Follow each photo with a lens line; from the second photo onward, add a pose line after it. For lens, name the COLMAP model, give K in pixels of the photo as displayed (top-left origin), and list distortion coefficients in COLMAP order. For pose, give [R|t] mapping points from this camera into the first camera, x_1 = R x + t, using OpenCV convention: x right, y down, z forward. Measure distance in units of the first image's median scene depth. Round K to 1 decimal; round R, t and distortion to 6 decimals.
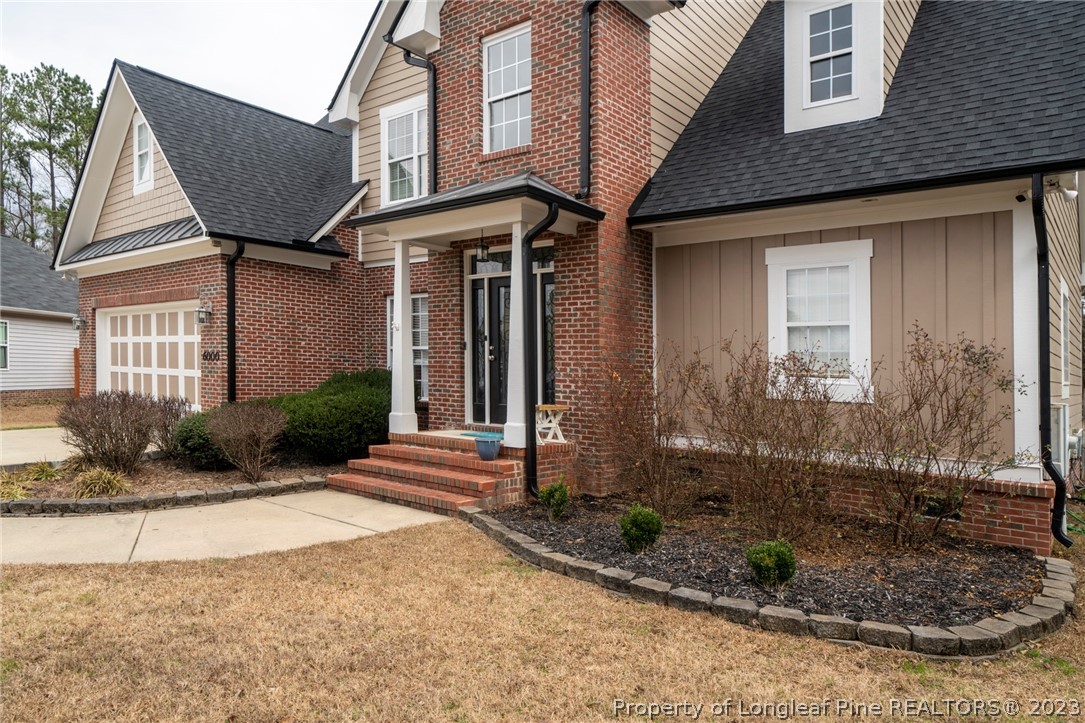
lens RADIAL K [[685.5, 0, 543.0], [0, 685.5, 352.8], [0, 0, 1]] dist [0.006804, 0.000901]
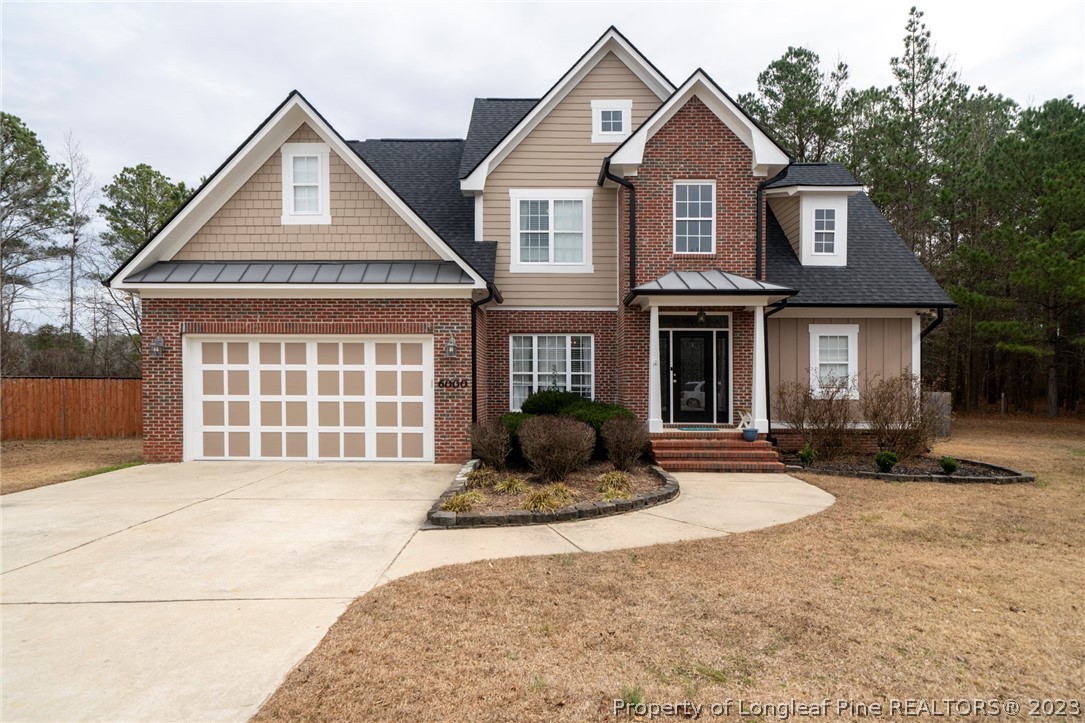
lens RADIAL K [[568.0, 0, 543.6], [0, 568.0, 367.3], [0, 0, 1]] dist [-0.000859, -0.000028]
pose [[0.784991, -0.006599, 0.619472, -1.166653], [0.003015, 0.999972, 0.006832, -0.036184], [-0.619499, -0.003495, 0.784989, 0.163637]]
